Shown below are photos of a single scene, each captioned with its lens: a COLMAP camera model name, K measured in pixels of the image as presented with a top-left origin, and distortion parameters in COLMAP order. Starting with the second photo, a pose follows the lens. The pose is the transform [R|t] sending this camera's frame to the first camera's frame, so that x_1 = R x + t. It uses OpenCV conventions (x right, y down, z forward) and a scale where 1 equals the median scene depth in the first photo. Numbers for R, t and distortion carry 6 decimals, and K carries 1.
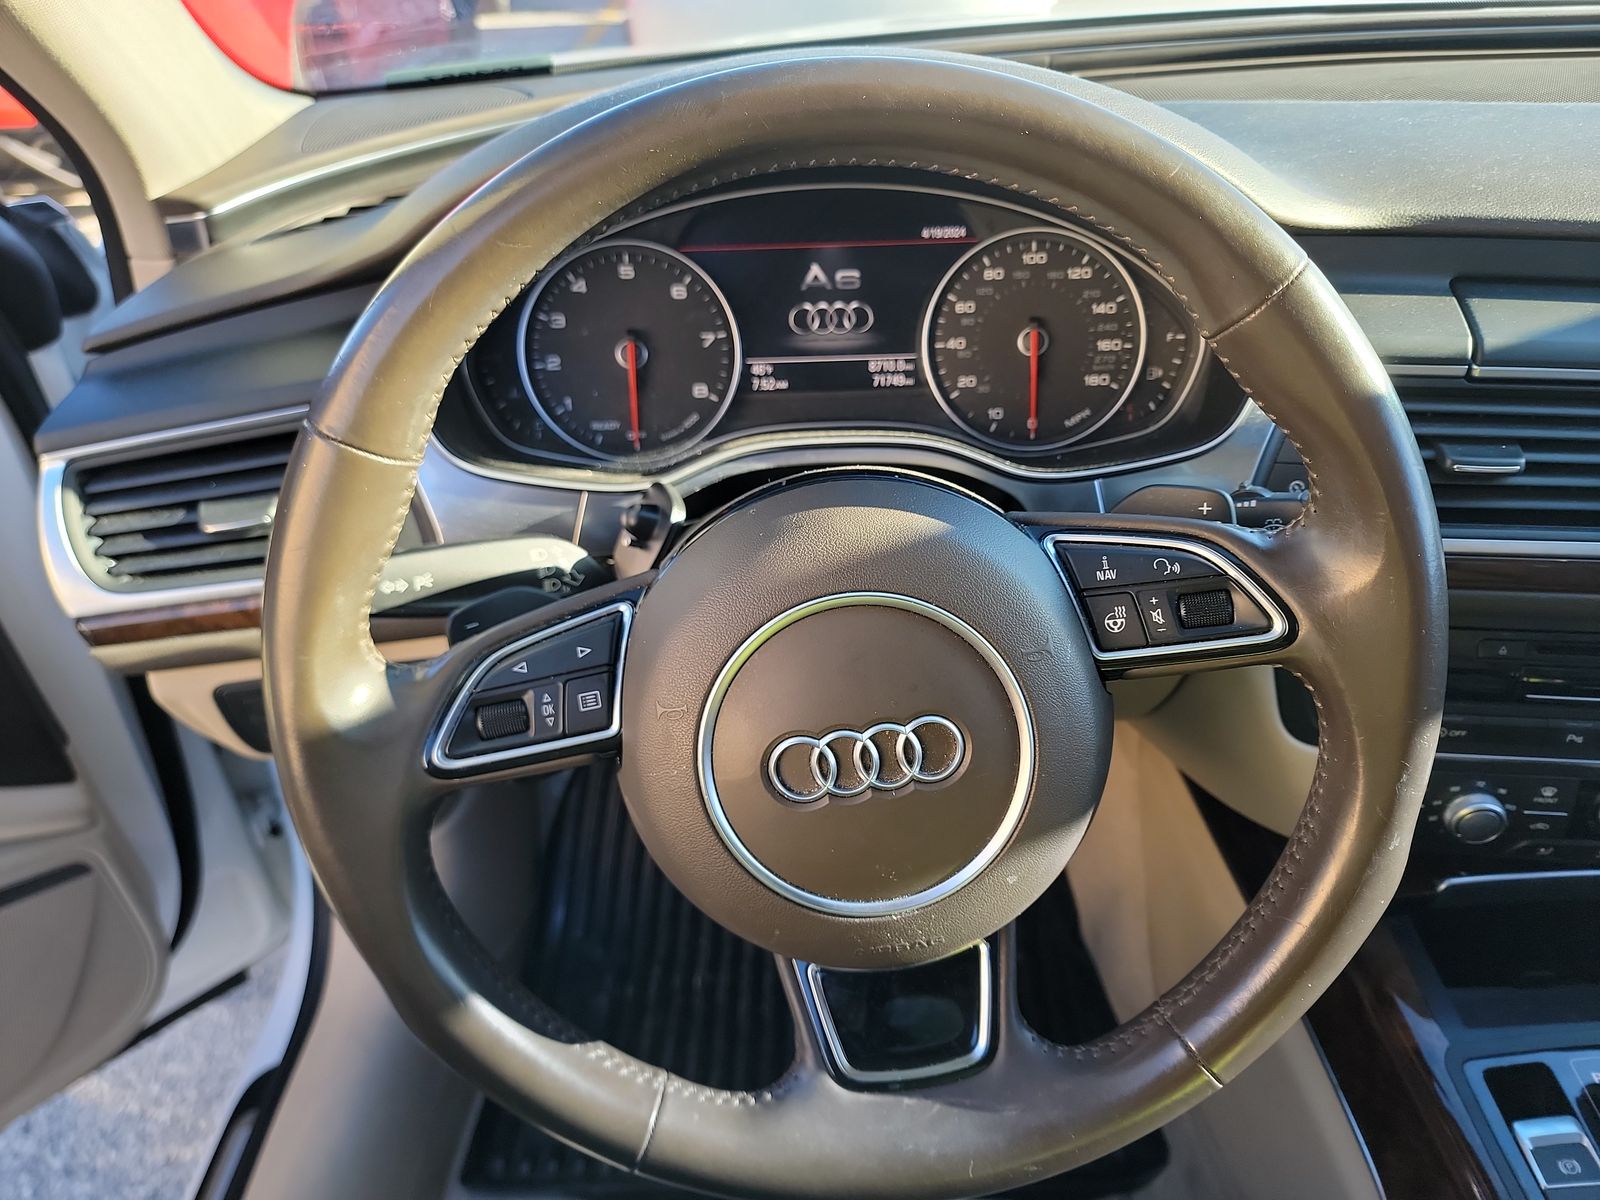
lens RADIAL K [[1099.2, 0, 800.0], [0, 1099.2, 600.0], [0, 0, 1]] dist [0.034763, -0.000366]
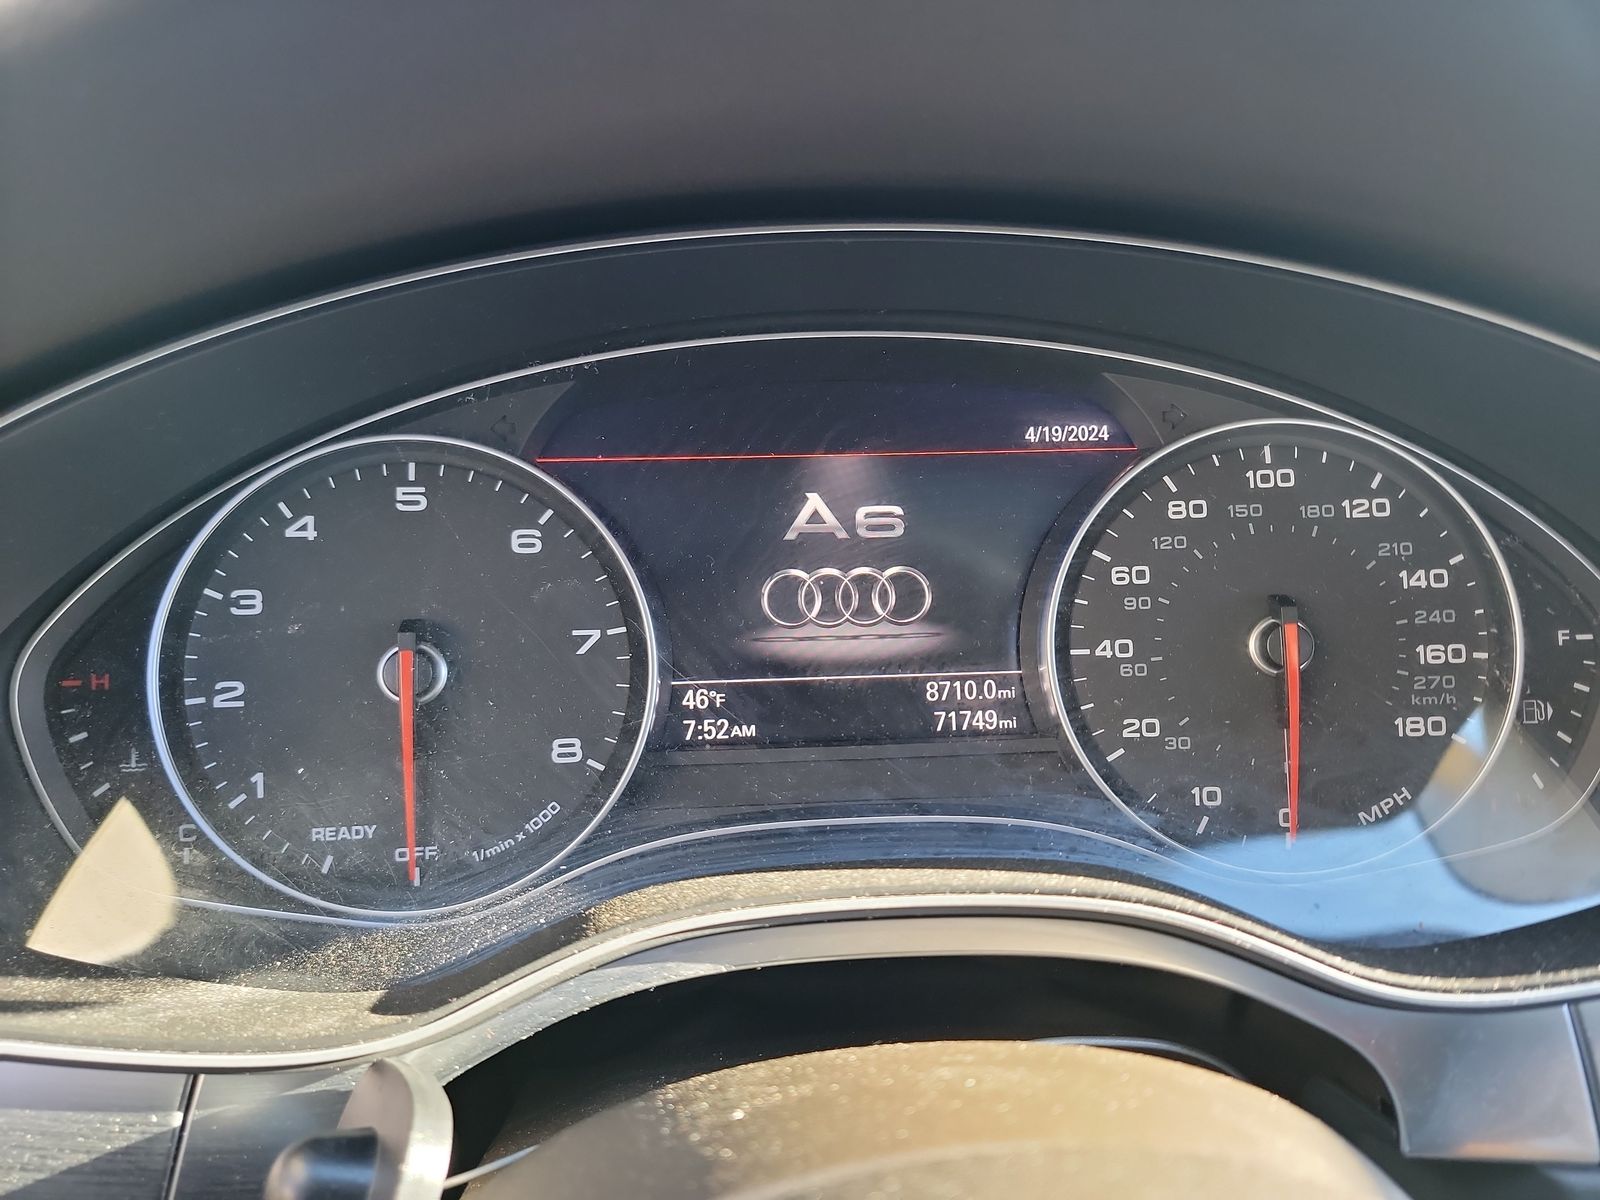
lens RADIAL K [[1099.2, 0, 800.0], [0, 1099.2, 600.0], [0, 0, 1]] dist [0.034763, -0.000366]
pose [[0.998210, 0.001469, 0.059783, -0.021896], [0.013218, 0.969554, -0.244520, -0.138656], [-0.058322, 0.244873, 0.967799, 0.543284]]
